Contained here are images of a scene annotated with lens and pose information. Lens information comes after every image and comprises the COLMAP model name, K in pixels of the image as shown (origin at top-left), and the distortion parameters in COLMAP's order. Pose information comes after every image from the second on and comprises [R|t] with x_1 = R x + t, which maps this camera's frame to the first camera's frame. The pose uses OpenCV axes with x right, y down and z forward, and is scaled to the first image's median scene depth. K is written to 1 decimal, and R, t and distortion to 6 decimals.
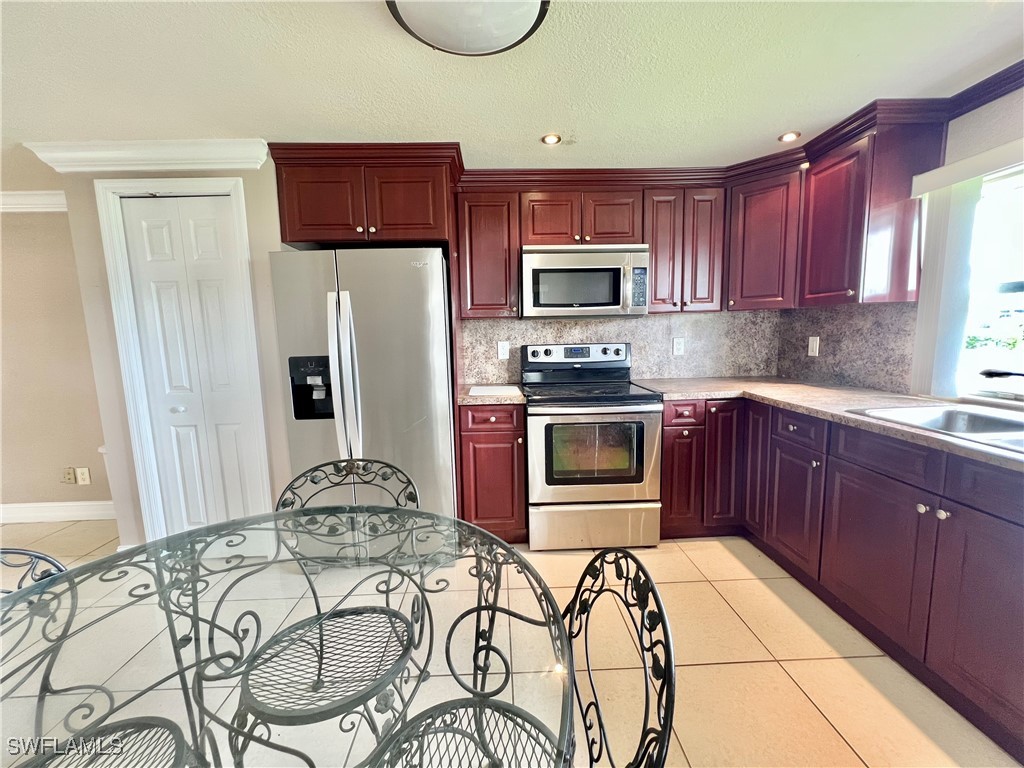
lens RADIAL K [[410.1, 0, 509.9], [0, 410.1, 381.7], [0, 0, 1]] dist [-0.002464, 0.000642]
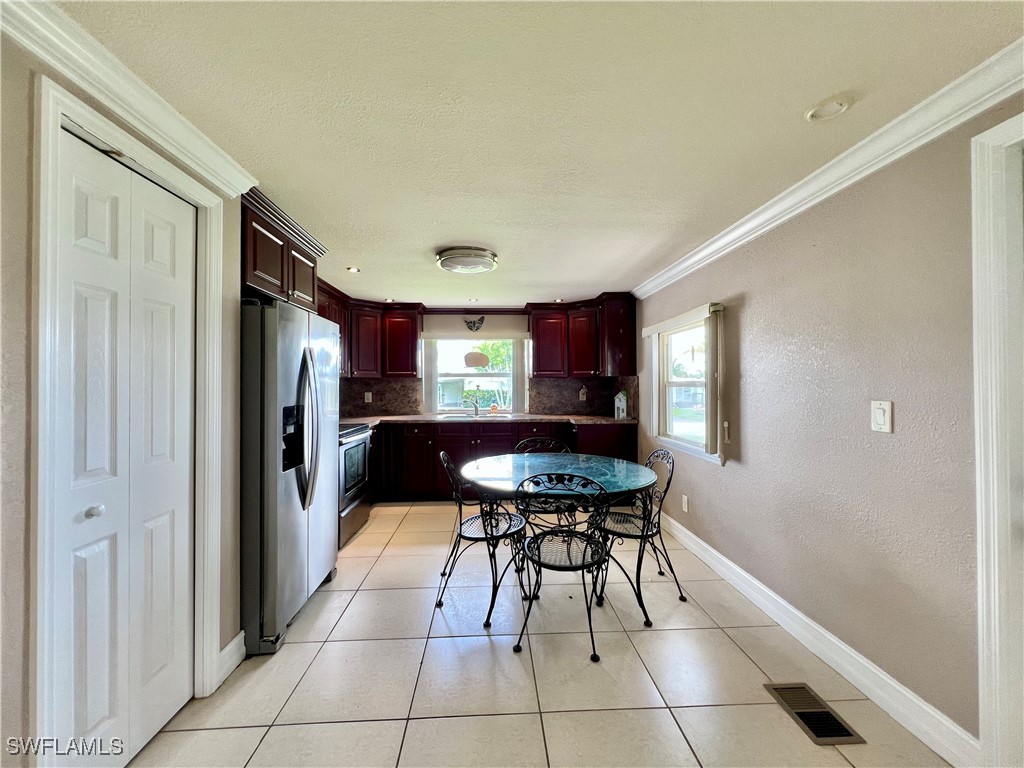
lens RADIAL K [[410.1, 0, 509.9], [0, 410.1, 381.7], [0, 0, 1]] dist [-0.002464, 0.000642]
pose [[-0.018021, 0.033107, 0.999289, -1.355621], [0.124306, 0.991771, -0.030616, -0.019765], [-0.992080, 0.123666, -0.021988, 0.423866]]
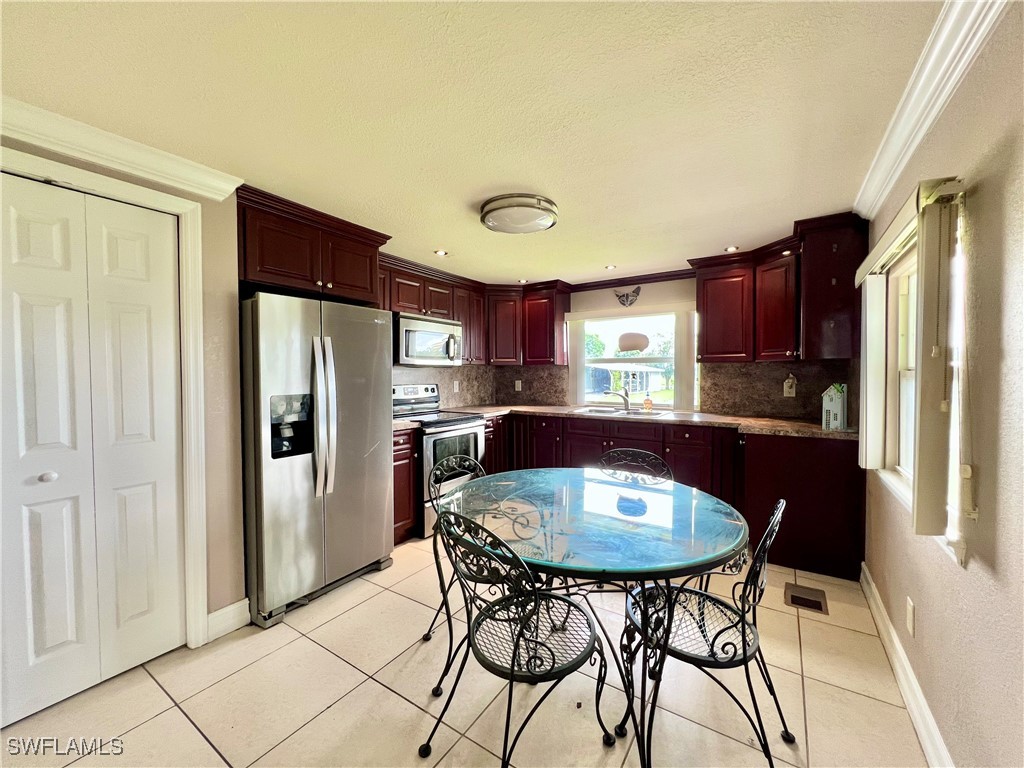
lens RADIAL K [[410.1, 0, 509.9], [0, 410.1, 381.7], [0, 0, 1]] dist [-0.002464, 0.000642]
pose [[0.580769, 0.004818, 0.814054, -0.902010], [0.087579, 0.993809, -0.068363, 0.022591], [-0.809344, 0.110997, 0.576751, -0.049941]]
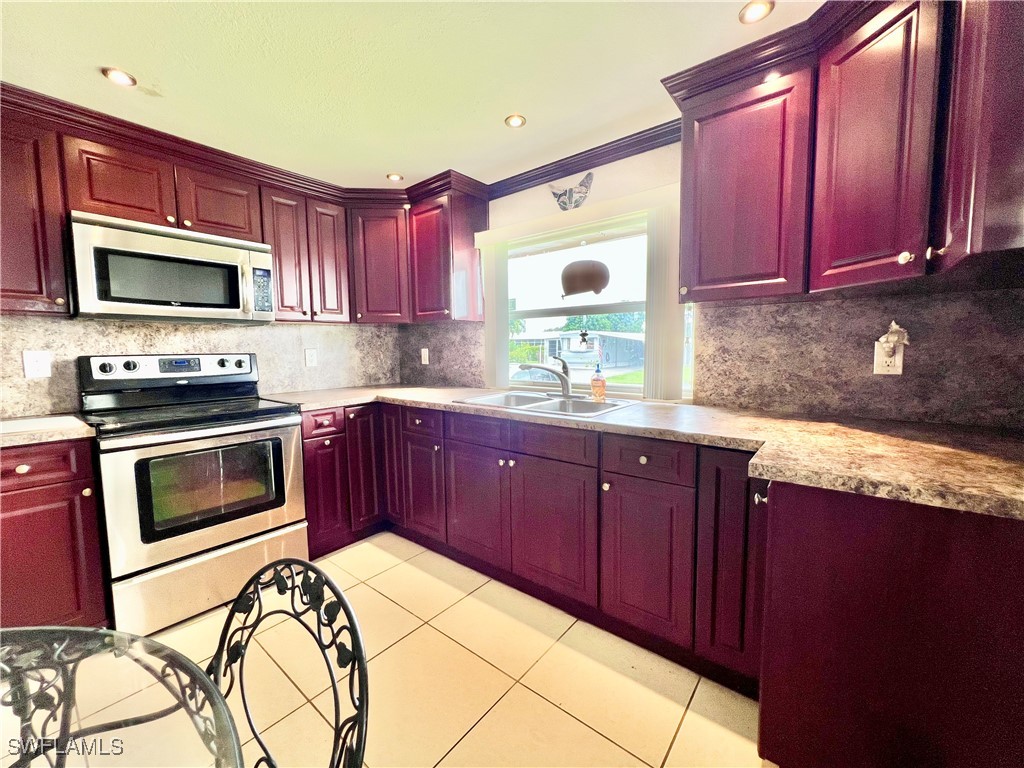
lens RADIAL K [[410.1, 0, 509.9], [0, 410.1, 381.7], [0, 0, 1]] dist [-0.002464, 0.000642]
pose [[0.656767, -0.046885, 0.752635, -0.016528], [0.086761, 0.996136, -0.013656, 0.031391], [-0.749086, 0.074269, 0.658297, 0.014124]]
